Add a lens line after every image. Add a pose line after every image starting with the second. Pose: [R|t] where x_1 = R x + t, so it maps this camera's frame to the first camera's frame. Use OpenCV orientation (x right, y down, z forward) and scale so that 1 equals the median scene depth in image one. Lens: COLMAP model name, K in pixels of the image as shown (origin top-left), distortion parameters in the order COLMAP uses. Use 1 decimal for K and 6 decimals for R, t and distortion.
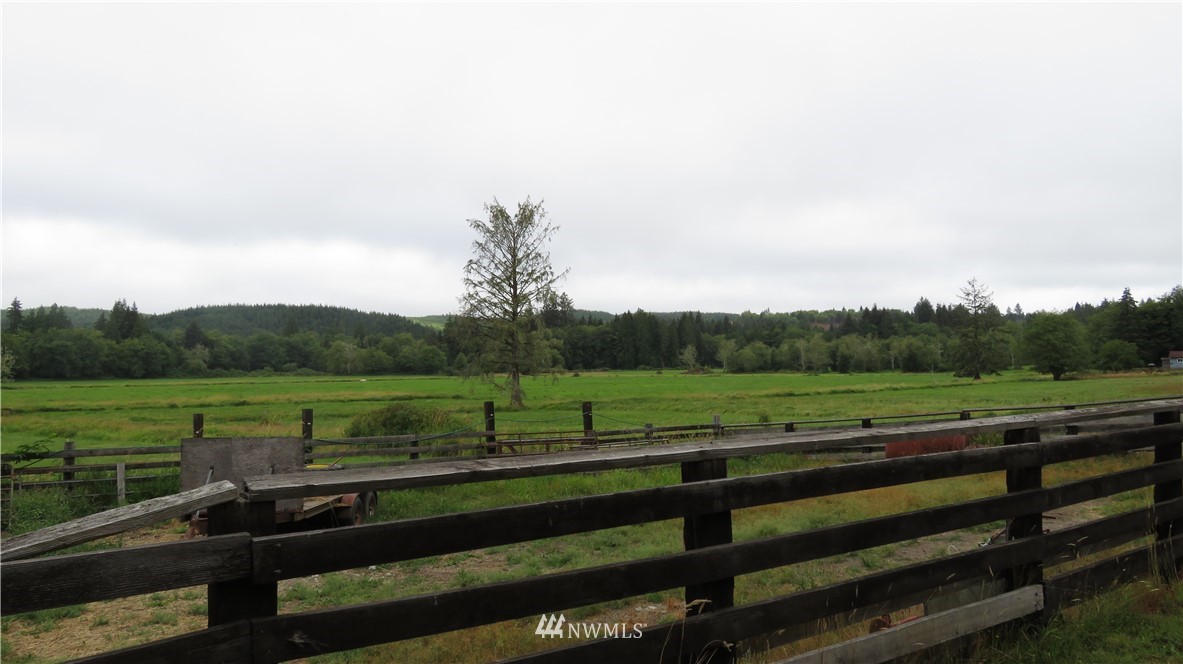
lens RADIAL K [[843.3, 0, 592.5], [0, 843.3, 331.3], [0, 0, 1]] dist [-0.014874, 0.007949]
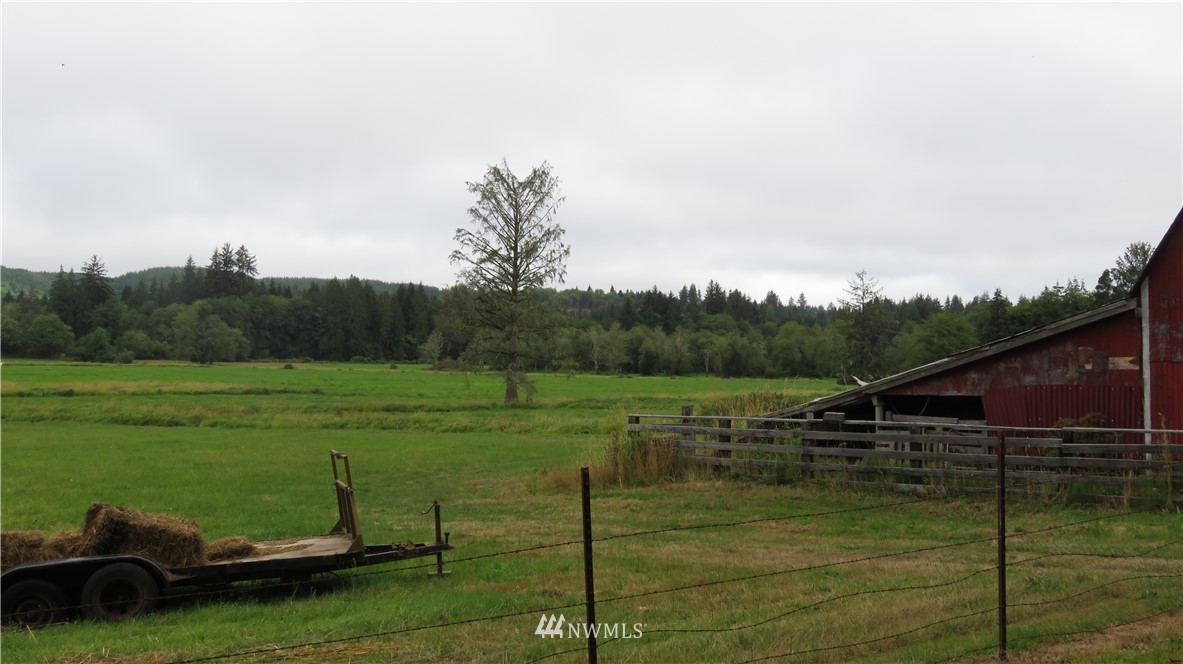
lens RADIAL K [[1220.1, 0, 594.1], [0, 1220.1, 329.9], [0, 0, 1]] dist [-0.006906, 0.000000]
pose [[0.948733, 0.042583, 0.313197, -0.092047], [-0.047818, 0.998815, 0.009048, -0.000296], [-0.312441, -0.023561, 0.949645, -0.046191]]
